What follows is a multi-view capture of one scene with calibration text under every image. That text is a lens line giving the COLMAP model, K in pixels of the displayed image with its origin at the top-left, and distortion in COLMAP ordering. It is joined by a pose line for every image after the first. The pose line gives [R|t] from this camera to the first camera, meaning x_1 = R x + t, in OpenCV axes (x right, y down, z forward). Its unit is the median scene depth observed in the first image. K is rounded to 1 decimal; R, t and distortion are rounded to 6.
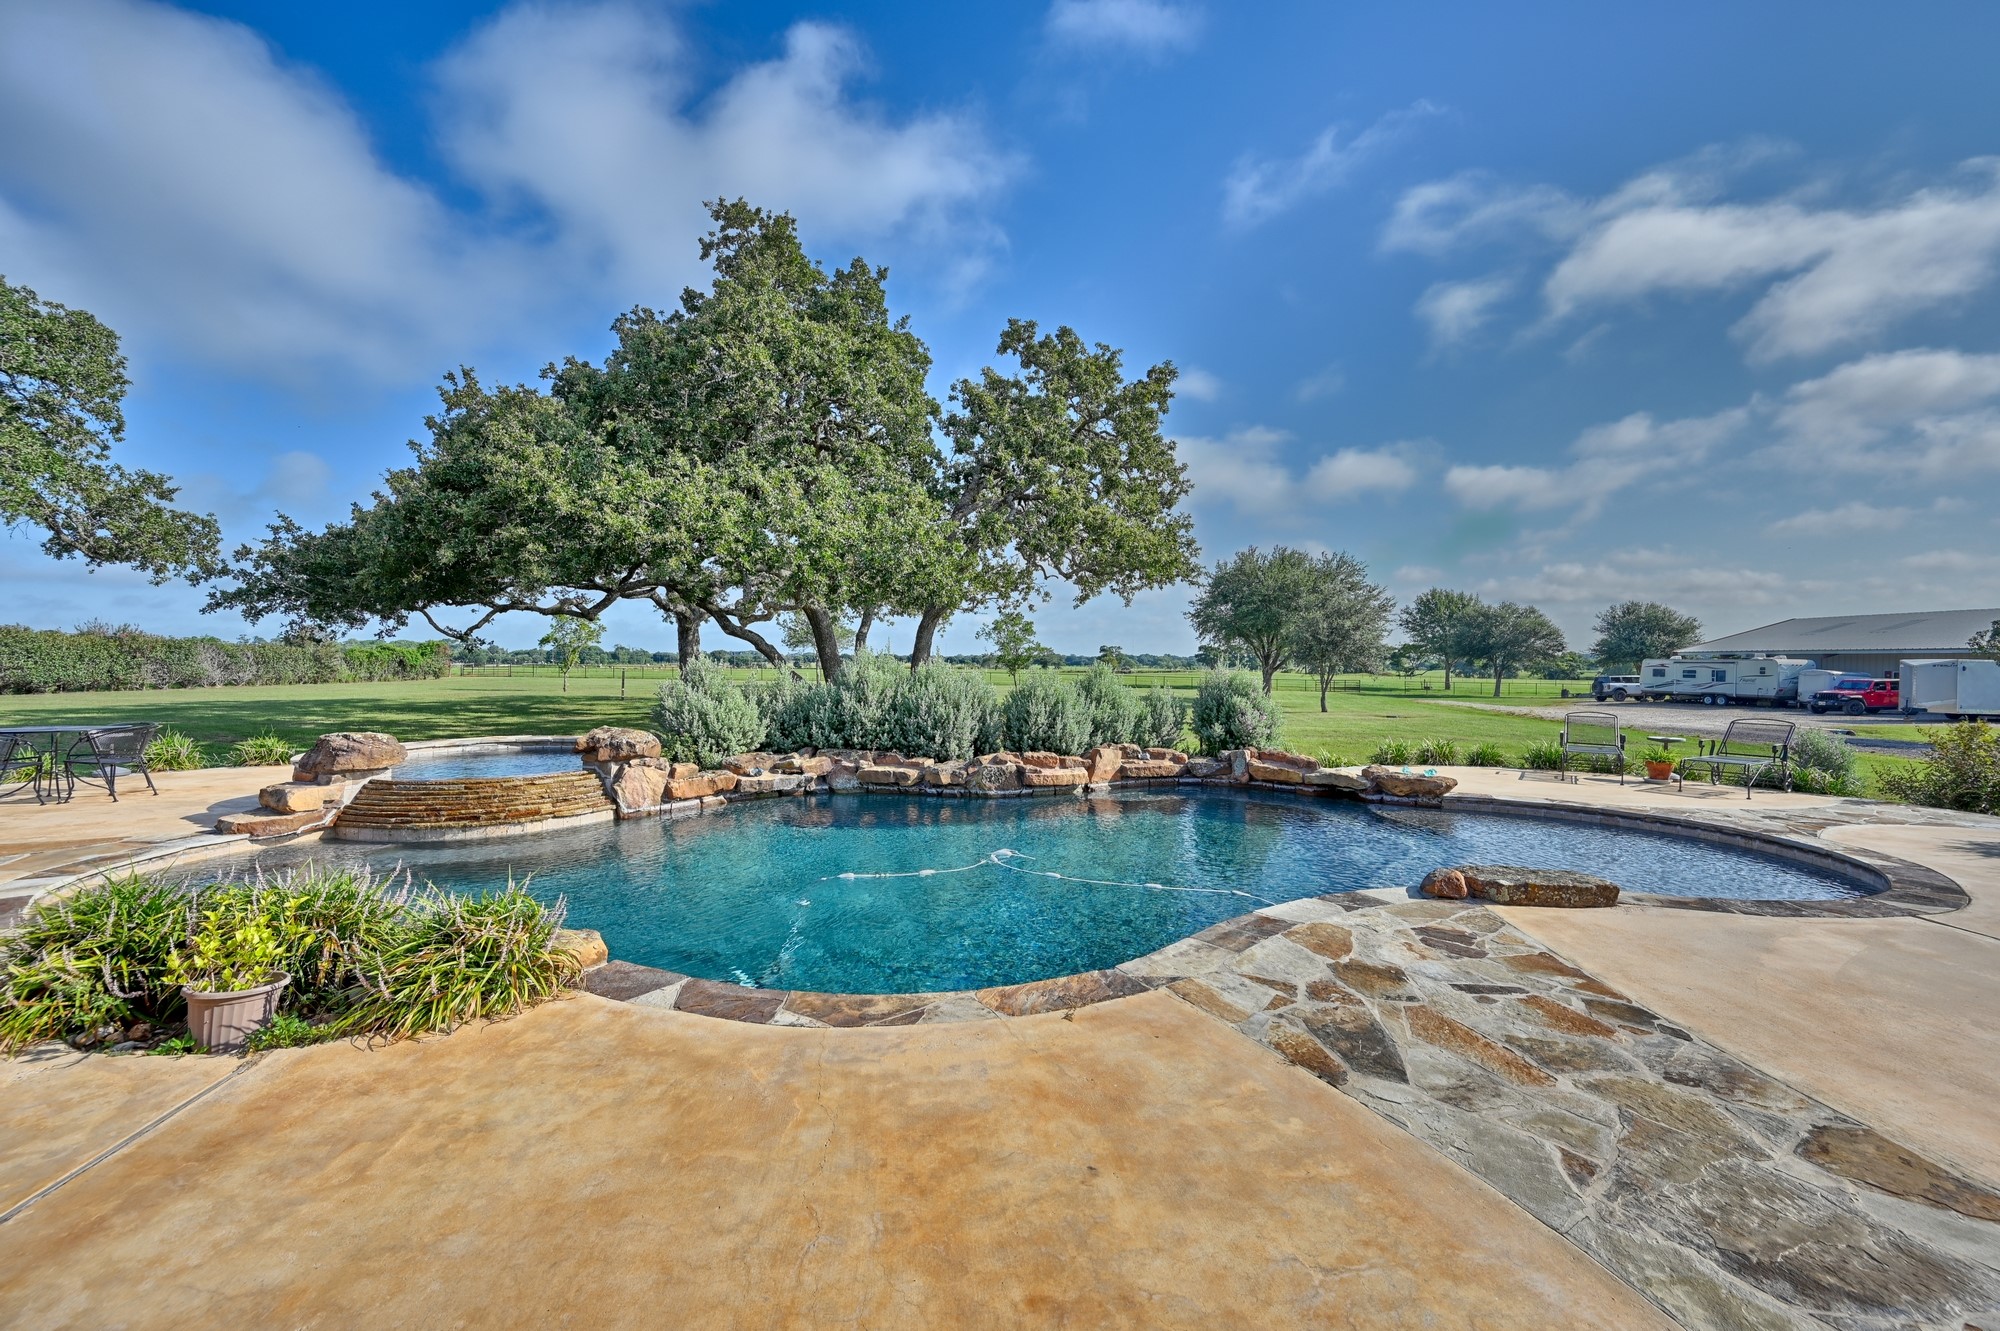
lens RADIAL K [[780.7, 0, 1002.8], [0, 780.7, 668.8], [0, 0, 1]] dist [-0.002584, 0.000023]
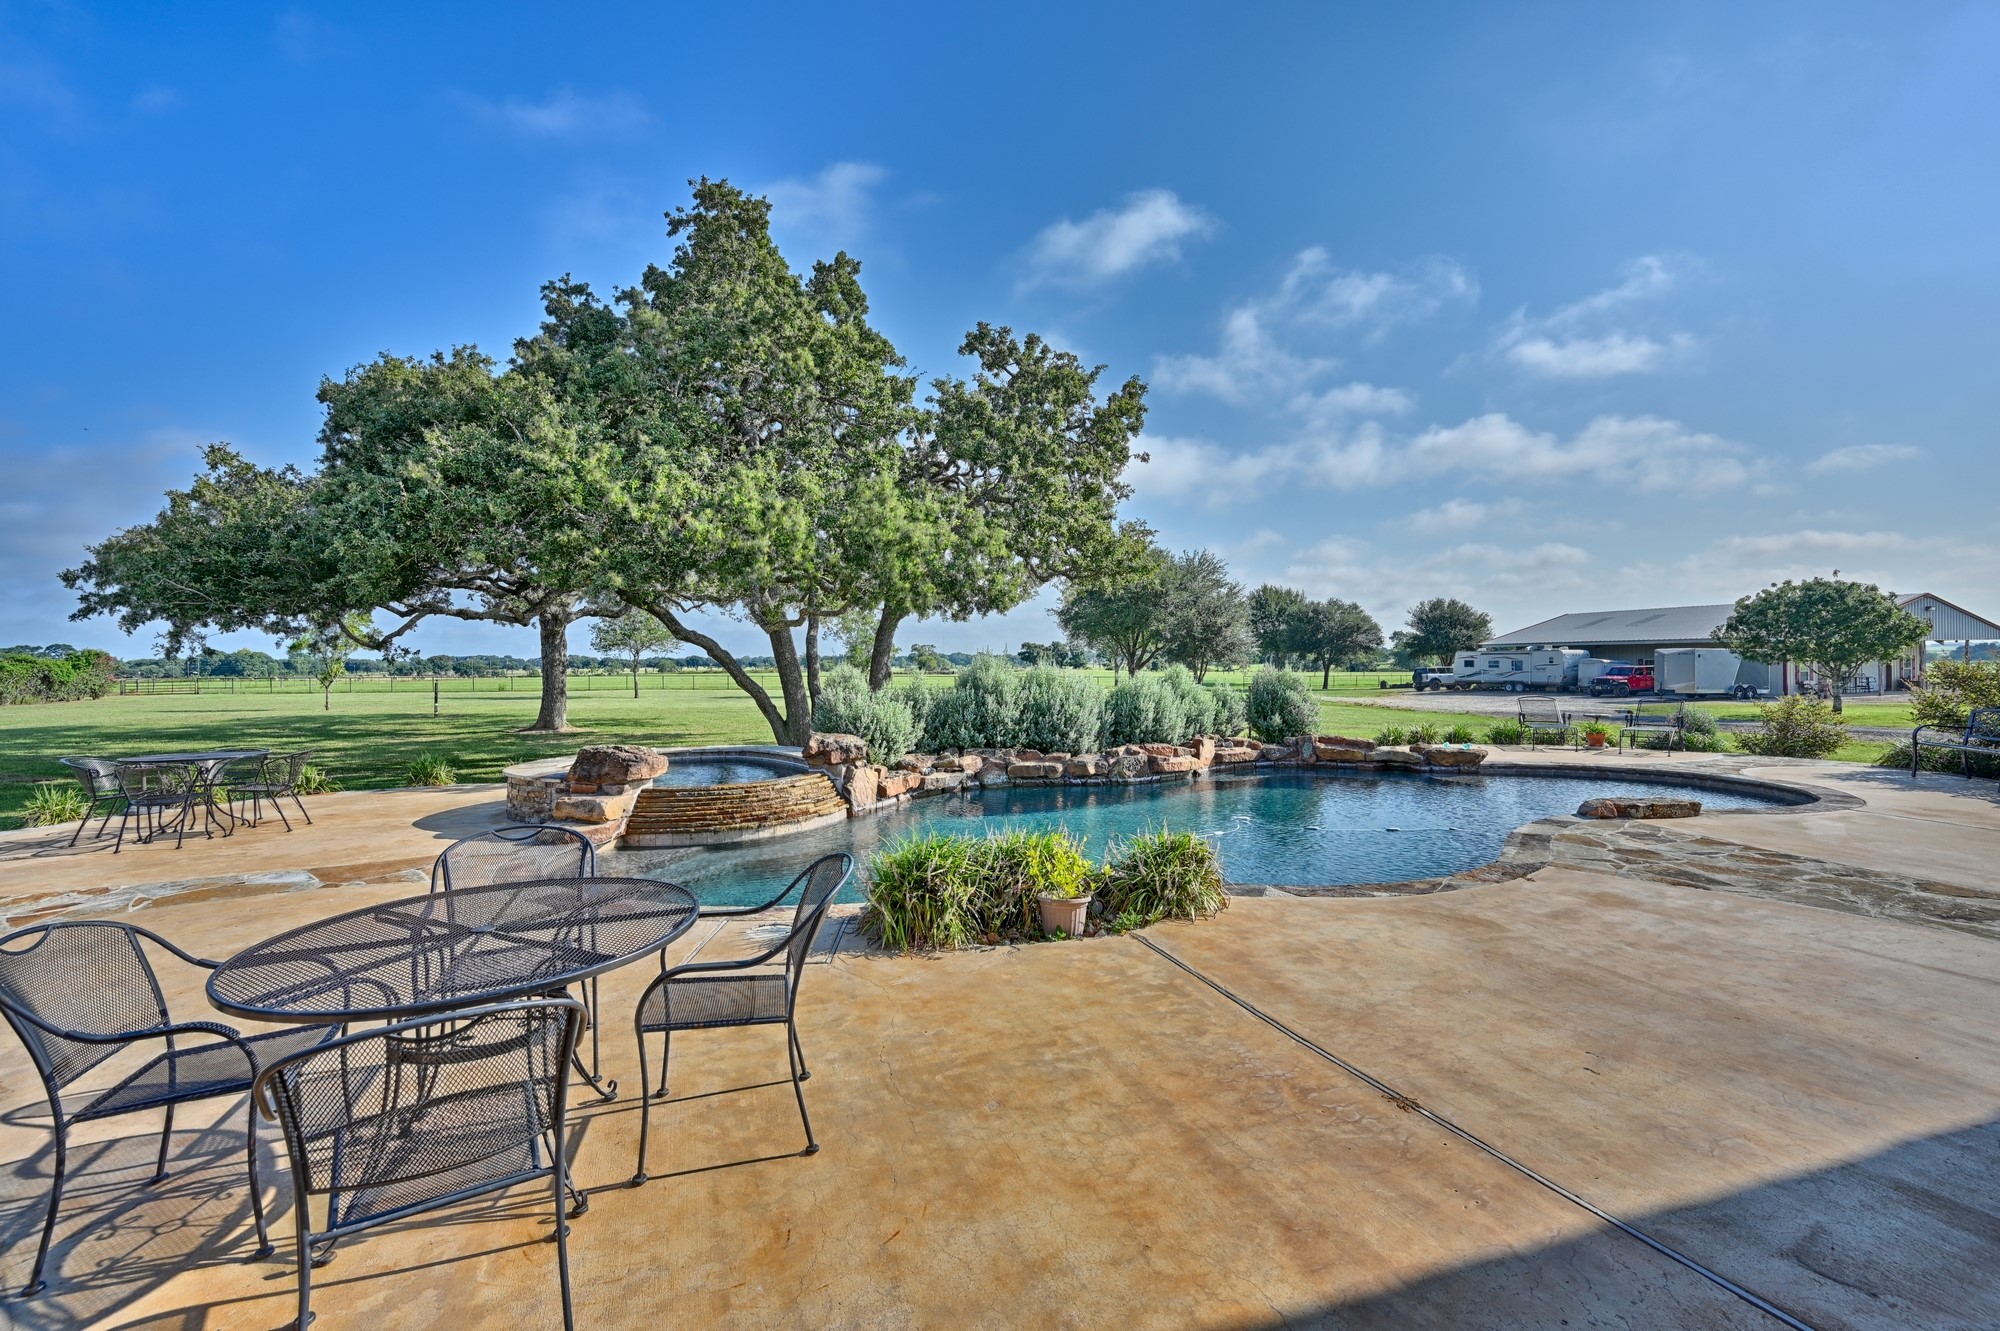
lens RADIAL K [[863.4, 0, 1002.6], [0, 863.4, 667.9], [0, 0, 1]] dist [-0.000701, -0.000035]
pose [[0.972148, -0.018214, 0.233661, -0.284547], [0.018687, 0.999825, 0.000190, -0.004566], [-0.233623, 0.004182, 0.972318, -0.103744]]
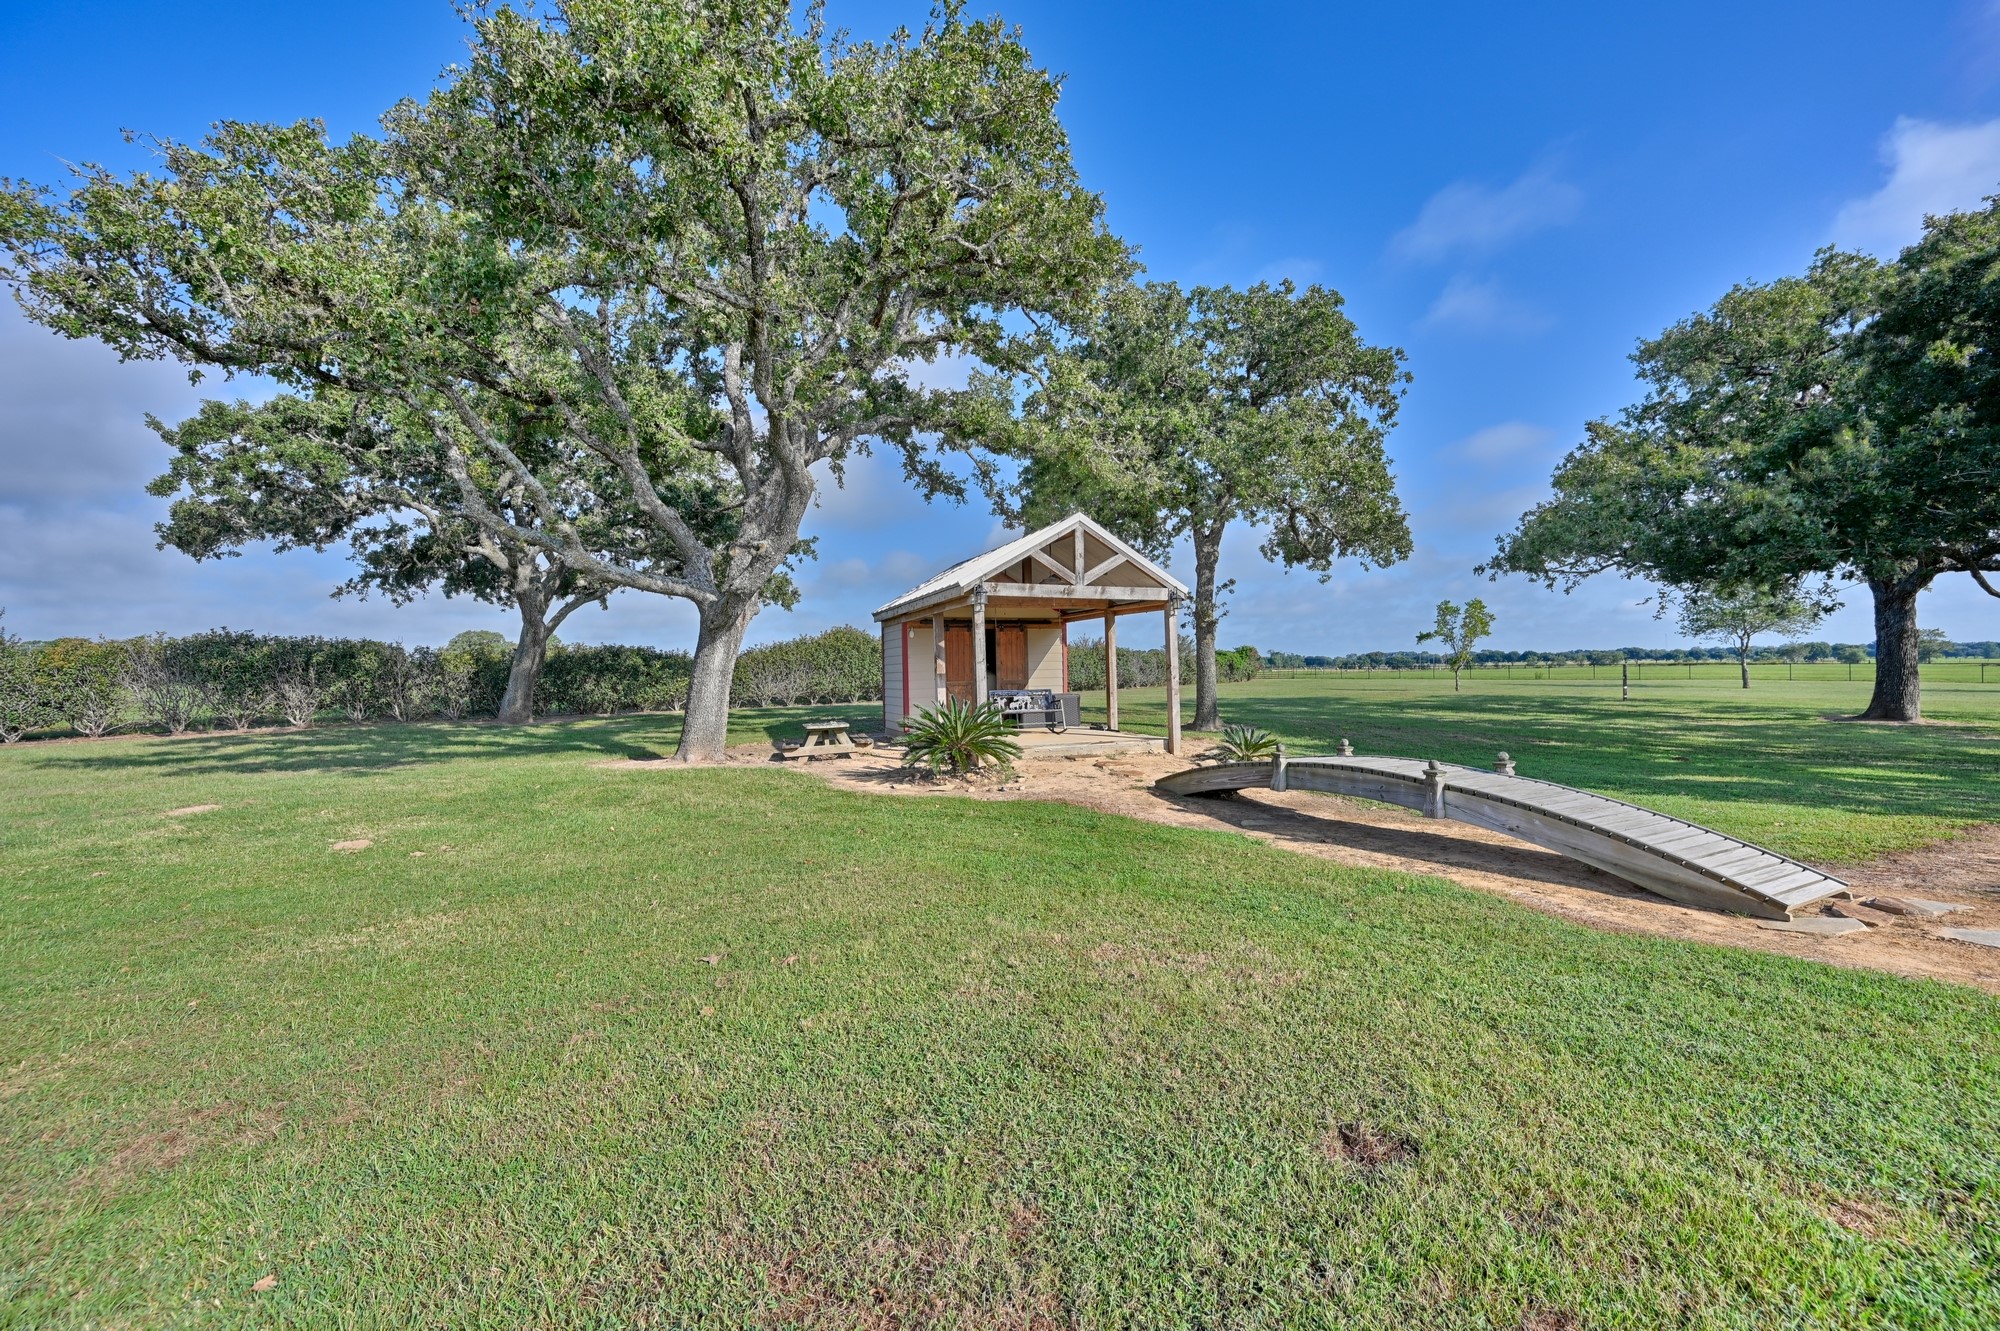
lens RADIAL K [[780.7, 0, 997.2], [0, 780.7, 660.7], [0, 0, 1]] dist [-0.002584, 0.000023]
pose [[0.711254, -0.026768, -0.702426, -0.976411], [0.015802, 0.999631, -0.022093, 0.014679], [0.702758, 0.004614, 0.711414, -0.038671]]
